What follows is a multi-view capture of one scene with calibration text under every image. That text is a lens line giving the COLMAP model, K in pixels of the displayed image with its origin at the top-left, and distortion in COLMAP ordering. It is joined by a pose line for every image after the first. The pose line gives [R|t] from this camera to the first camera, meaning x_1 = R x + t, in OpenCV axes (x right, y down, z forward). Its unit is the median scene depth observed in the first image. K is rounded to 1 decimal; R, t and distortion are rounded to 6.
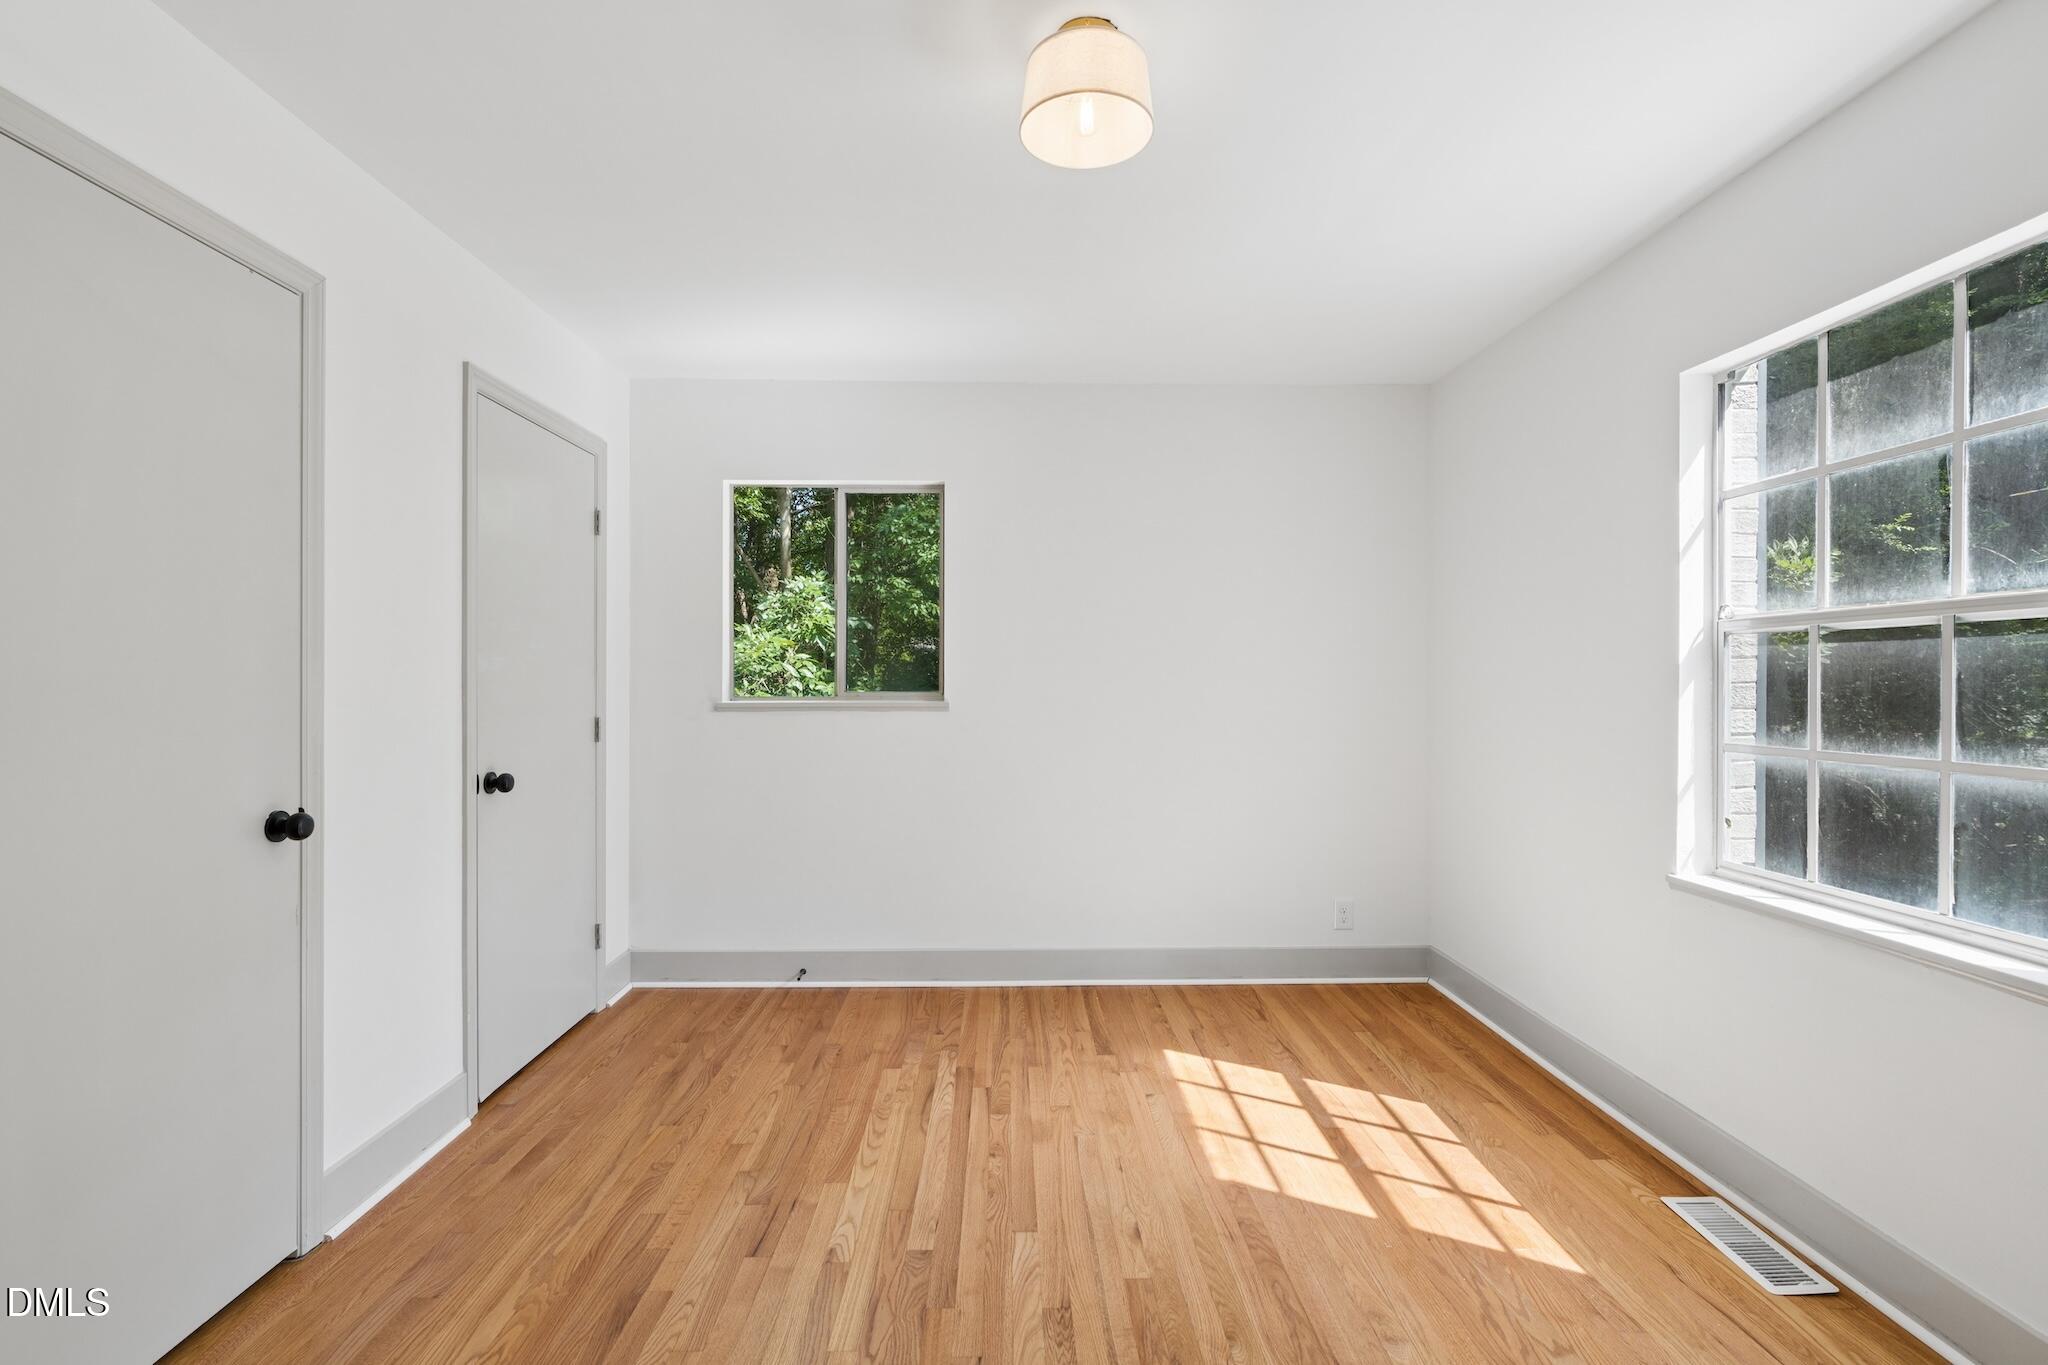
lens RADIAL K [[921.9, 0, 1026.7], [0, 921.9, 676.6], [0, 0, 1]] dist [-0.005739, 0.001122]
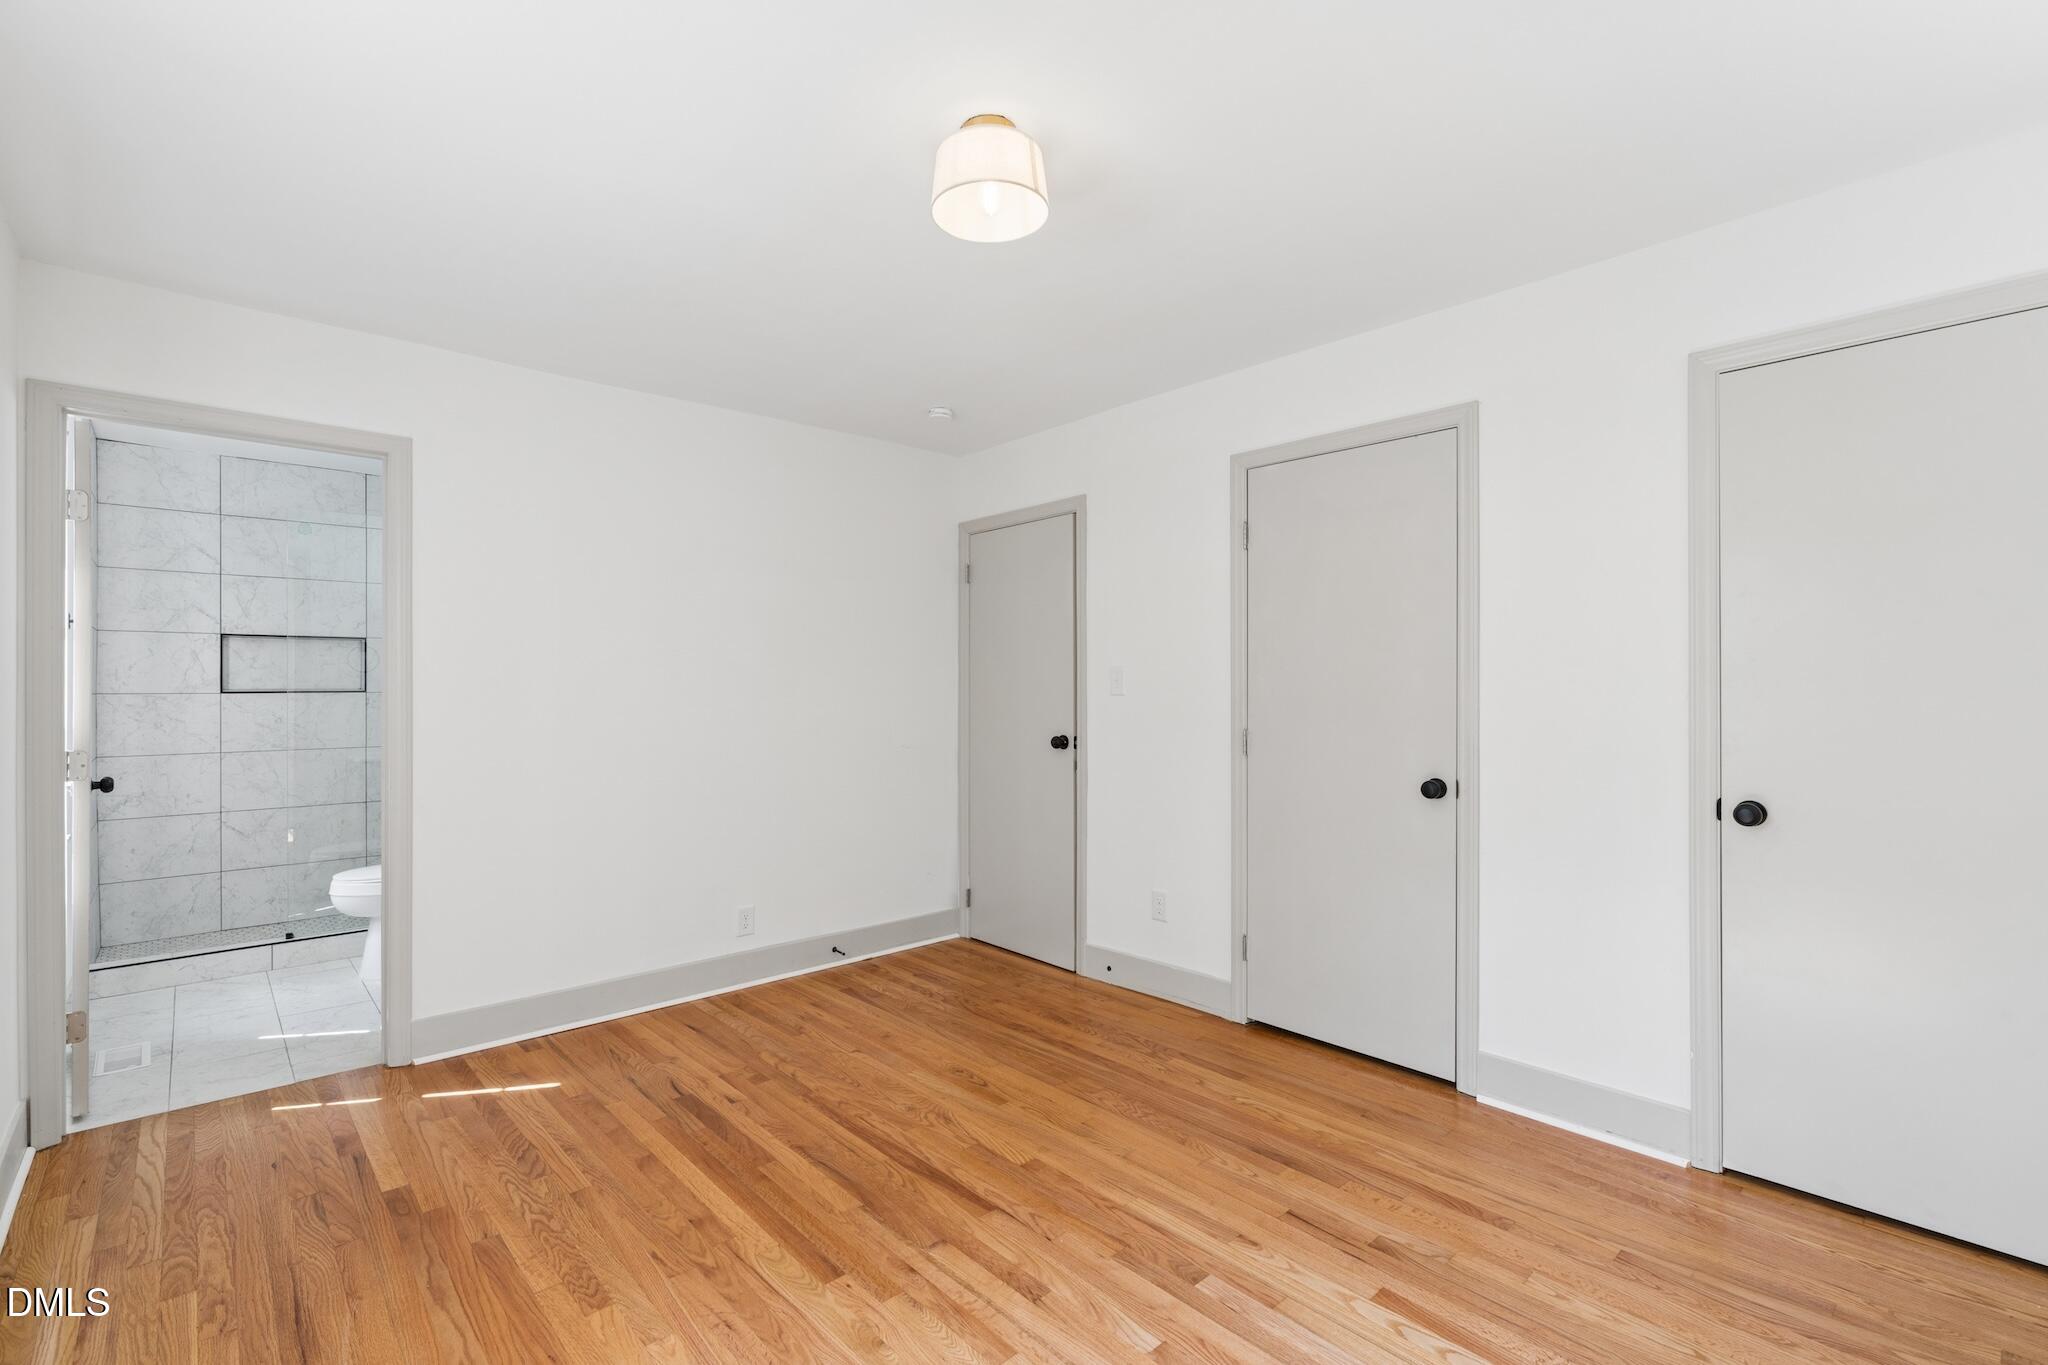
lens RADIAL K [[918.5, 0, 1011.2], [0, 918.5, 687.1], [0, 0, 1]] dist [-0.001284, 0.000105]
pose [[-0.757909, 0.001263, -0.652359, 0.544243], [0.001433, 0.999999, 0.000271, -0.005114], [0.652358, -0.000729, -0.757910, 1.301309]]
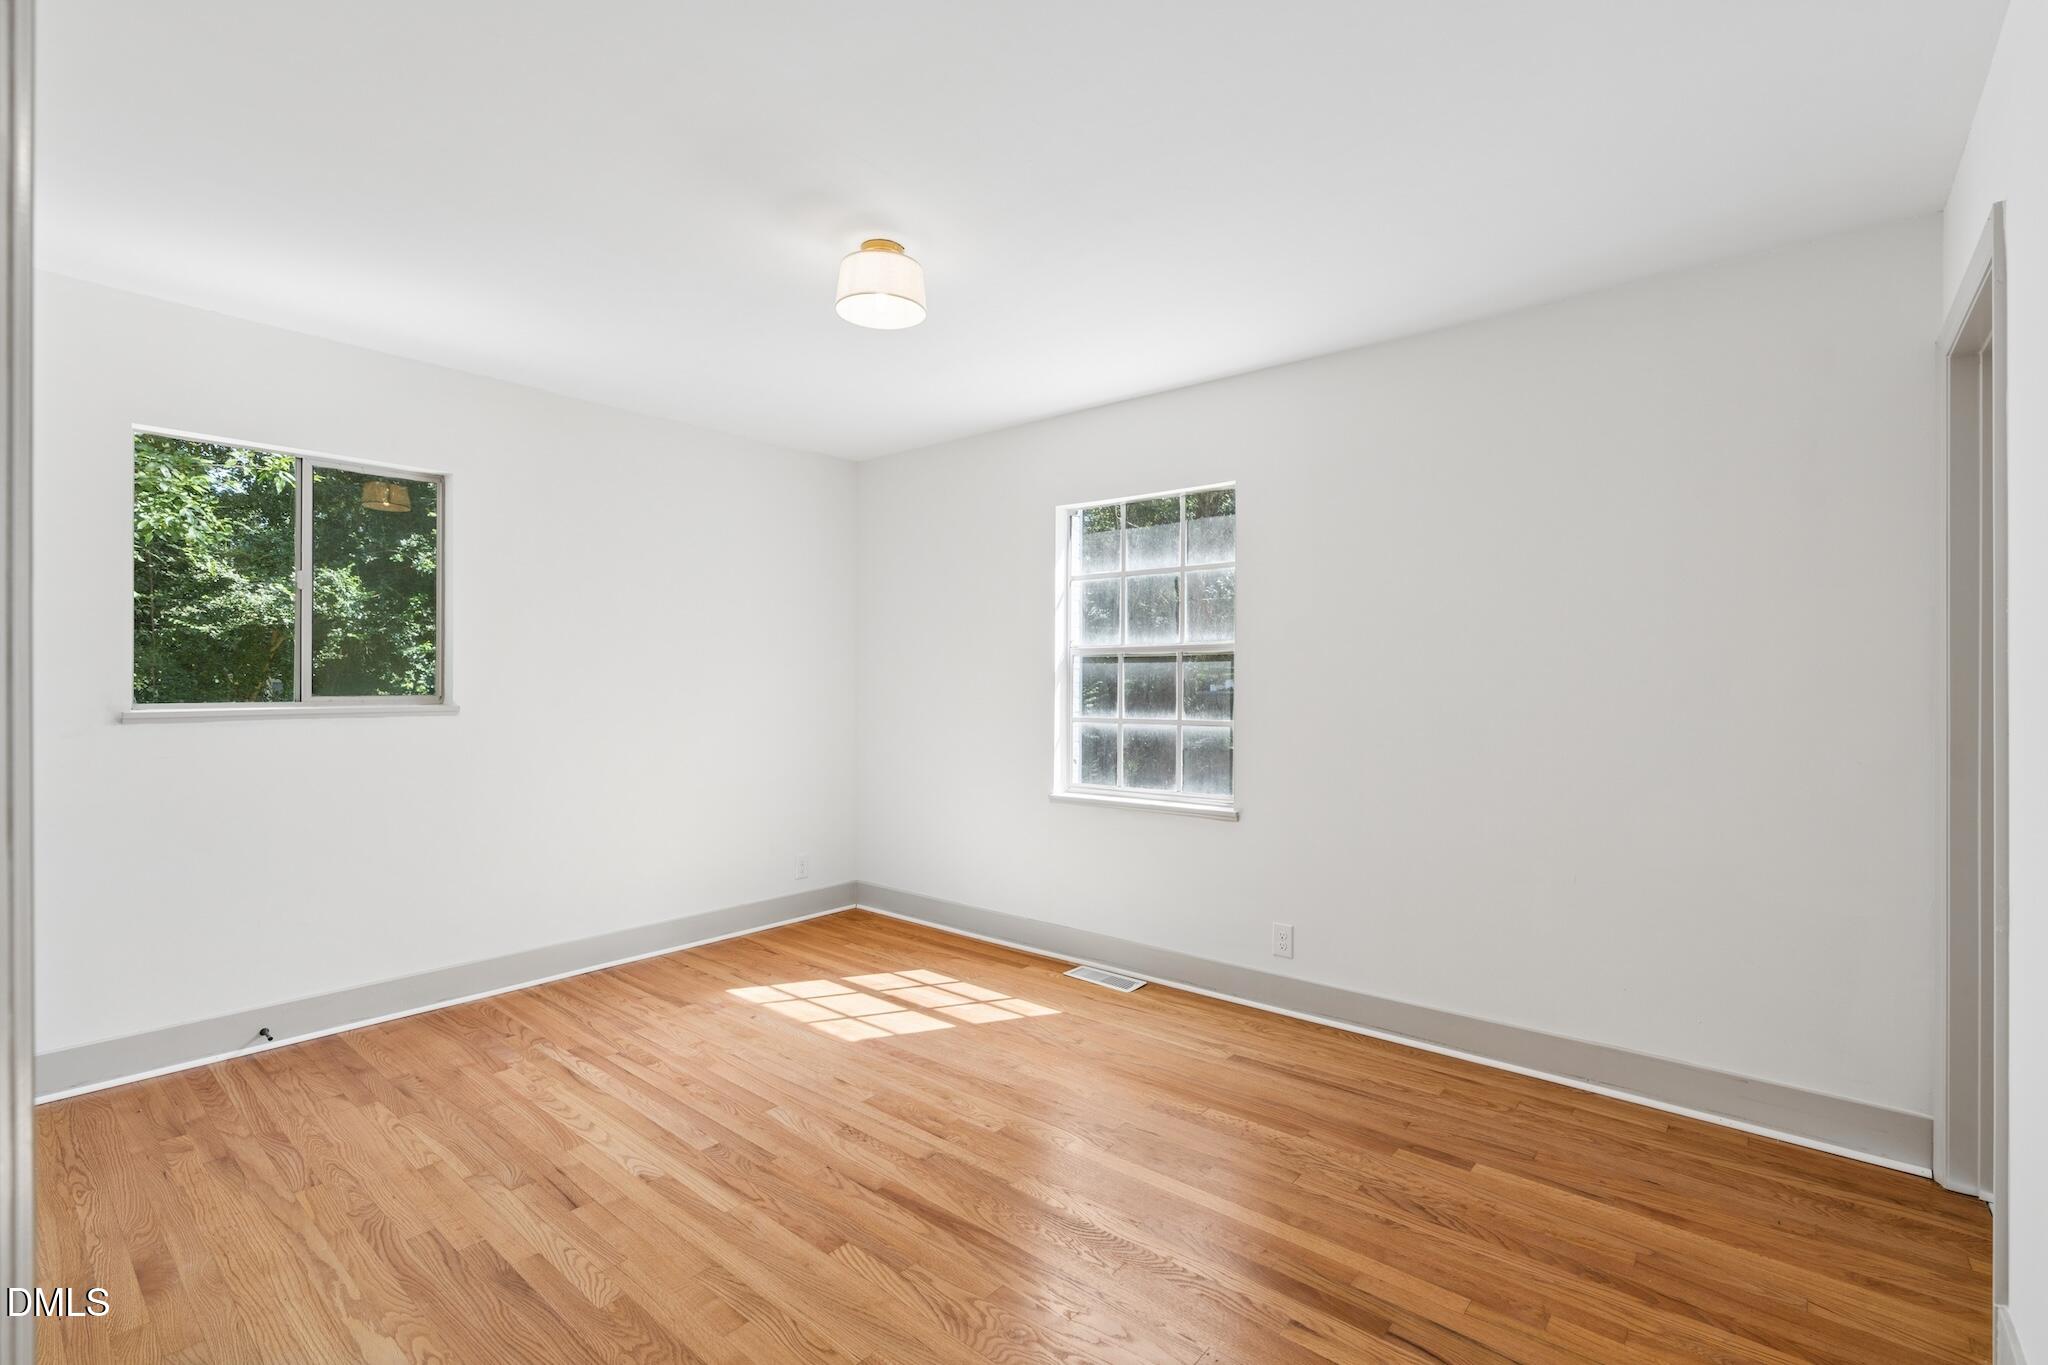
lens RADIAL K [[921.9, 0, 1026.7], [0, 921.9, 676.6], [0, 0, 1]] dist [-0.005739, 0.001122]
pose [[0.654439, 0.003505, 0.756107, -0.624626], [-0.002128, 0.999994, -0.002794, -0.001411], [-0.756112, 0.000219, 0.654442, -0.100103]]
